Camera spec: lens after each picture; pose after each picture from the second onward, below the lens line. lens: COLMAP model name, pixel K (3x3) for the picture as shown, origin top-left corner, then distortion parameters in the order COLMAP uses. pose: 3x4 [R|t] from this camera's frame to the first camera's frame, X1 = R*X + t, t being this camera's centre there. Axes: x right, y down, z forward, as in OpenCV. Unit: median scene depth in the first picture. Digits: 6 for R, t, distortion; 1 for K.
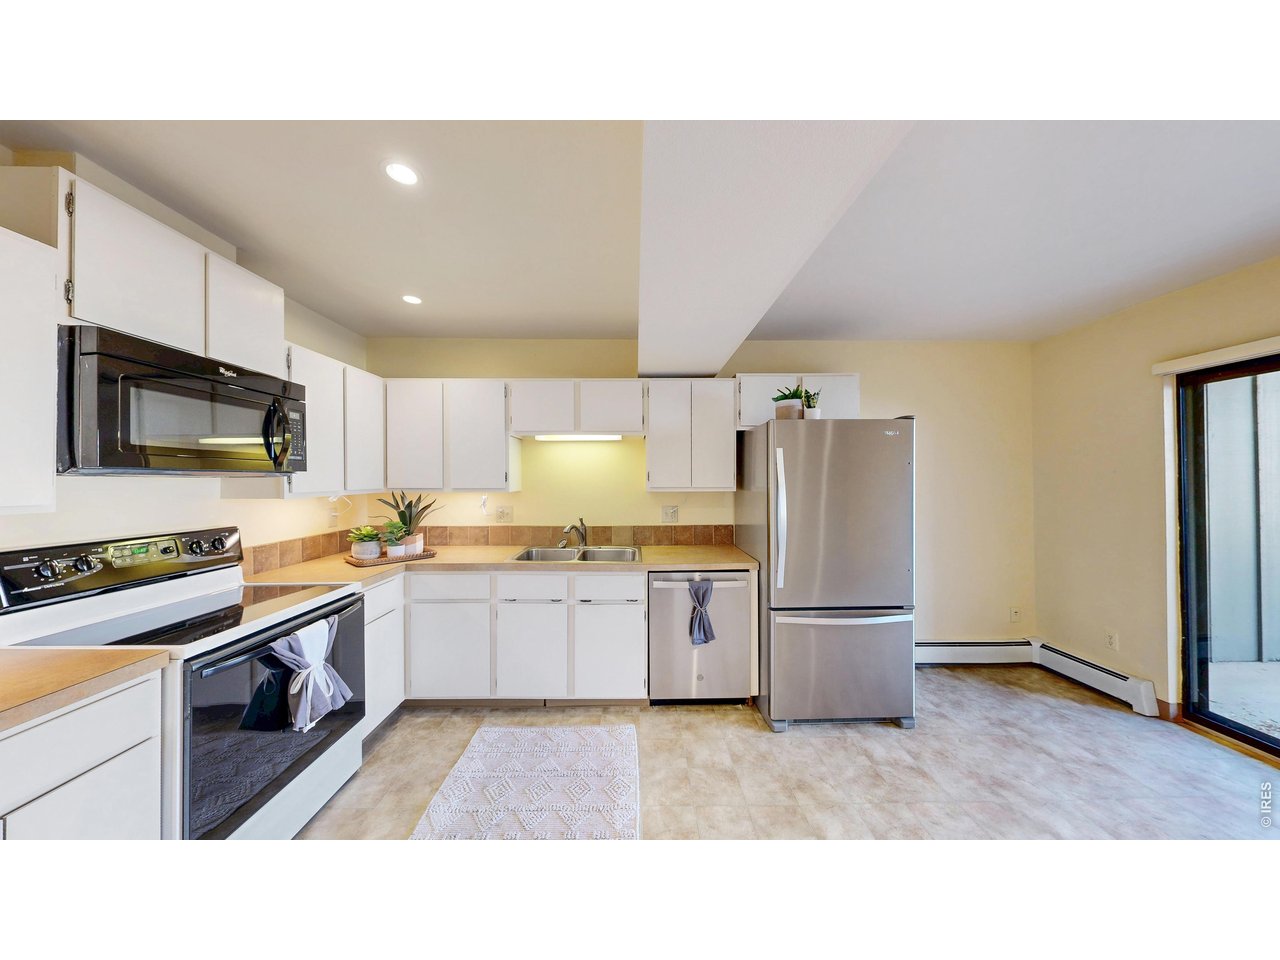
lens RADIAL K [[401.3, 0, 645.3], [0, 401.3, 481.1], [0, 0, 1]] dist [0.000459, -0.000336]
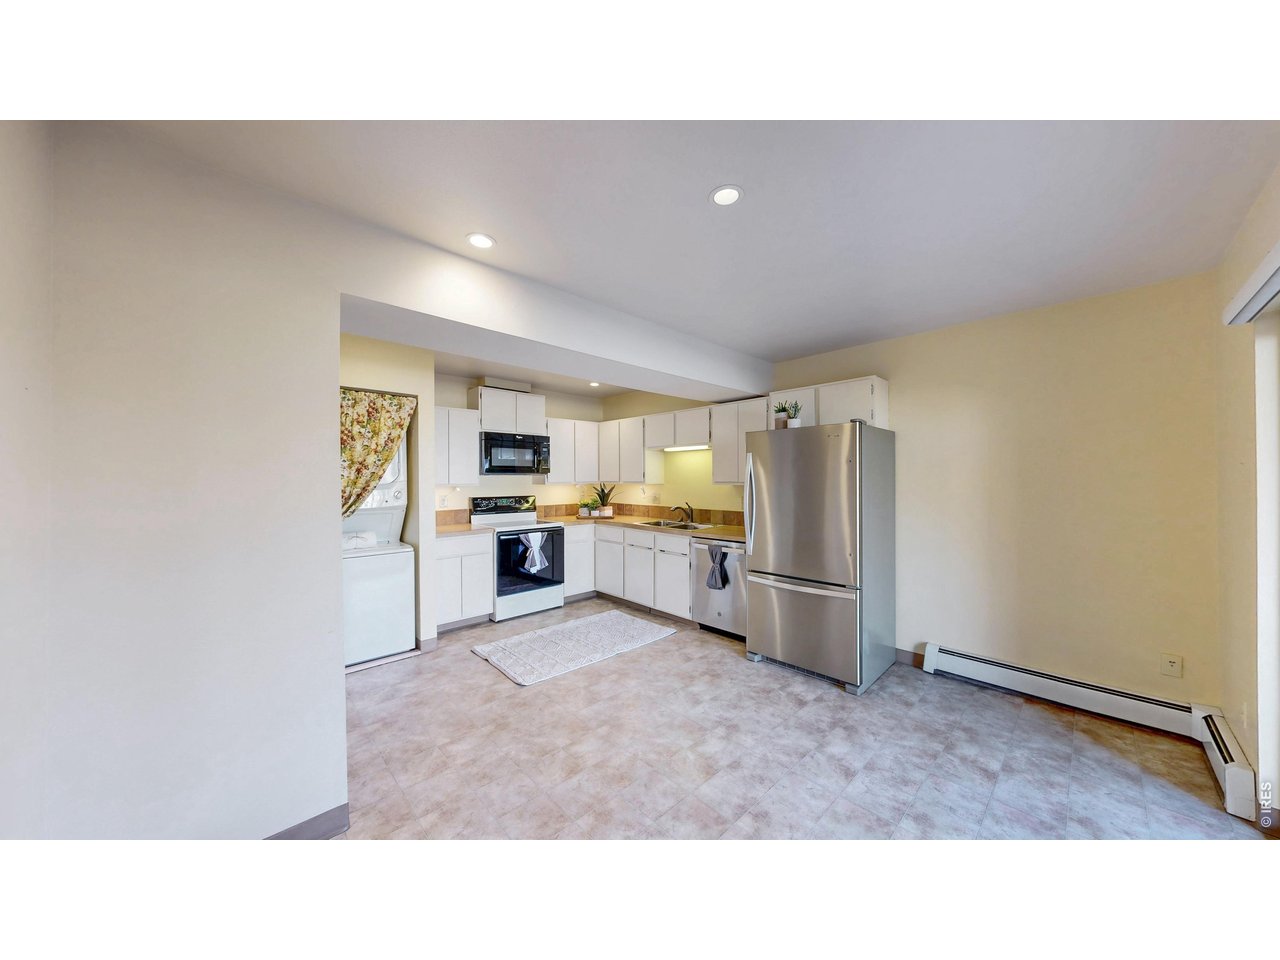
lens RADIAL K [[440.5, 0, 654.3], [0, 440.5, 478.0], [0, 0, 1]] dist [0.005864, 0.000166]
pose [[0.693782, 0.001574, -0.720183, 1.140988], [-0.000493, 0.999998, 0.001710, -0.000537], [0.720185, -0.000831, 0.693782, -0.270839]]
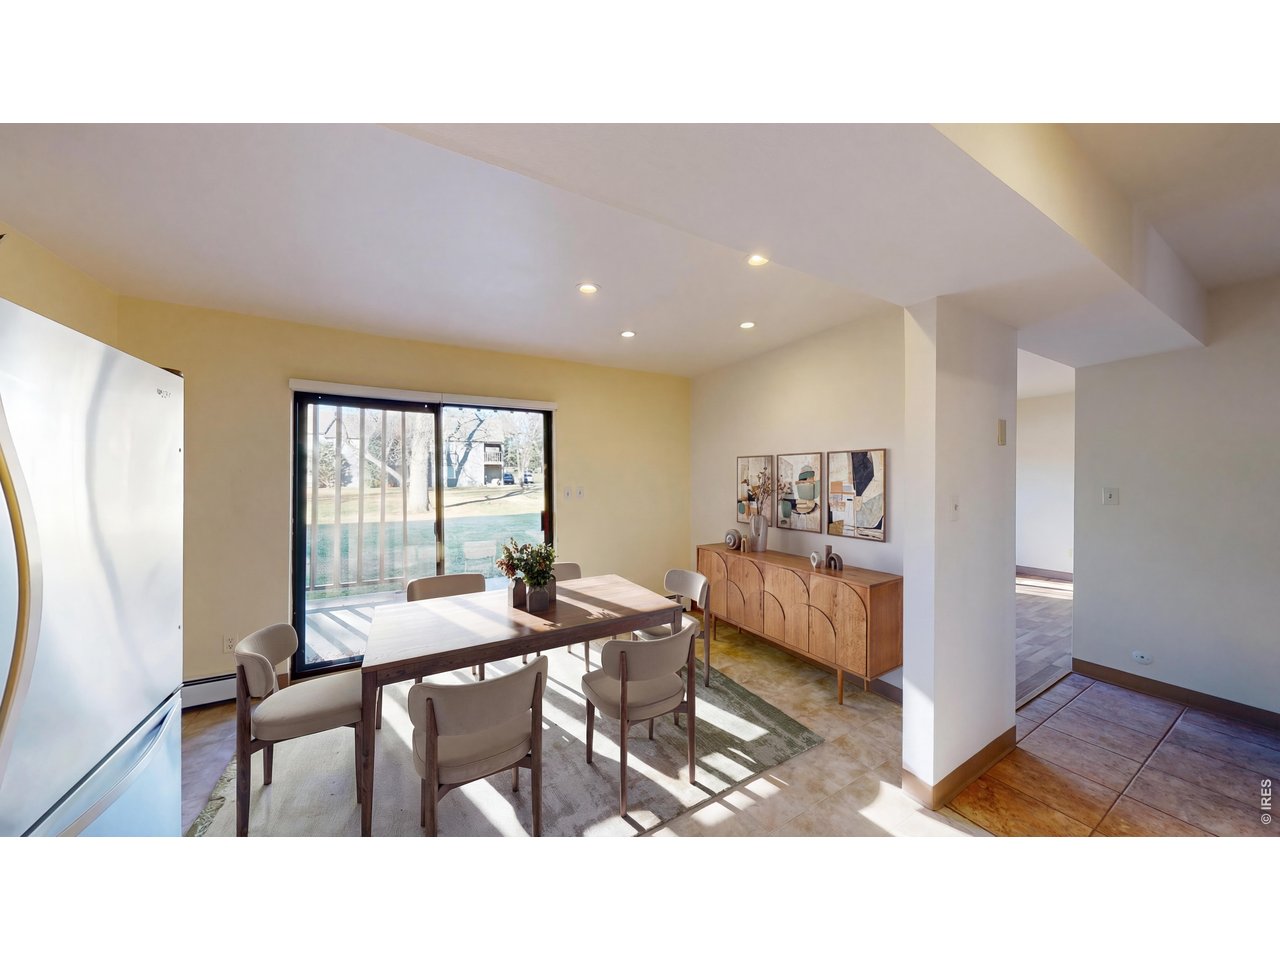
lens RADIAL K [[401.3, 0, 642.4], [0, 401.3, 477.5], [0, 0, 1]] dist [0.000459, -0.000336]
pose [[-0.472742, 0.015590, 0.881063, -0.199325], [0.002896, 0.999866, -0.016139, 0.014209], [-0.881196, -0.005078, -0.472723, 0.655833]]
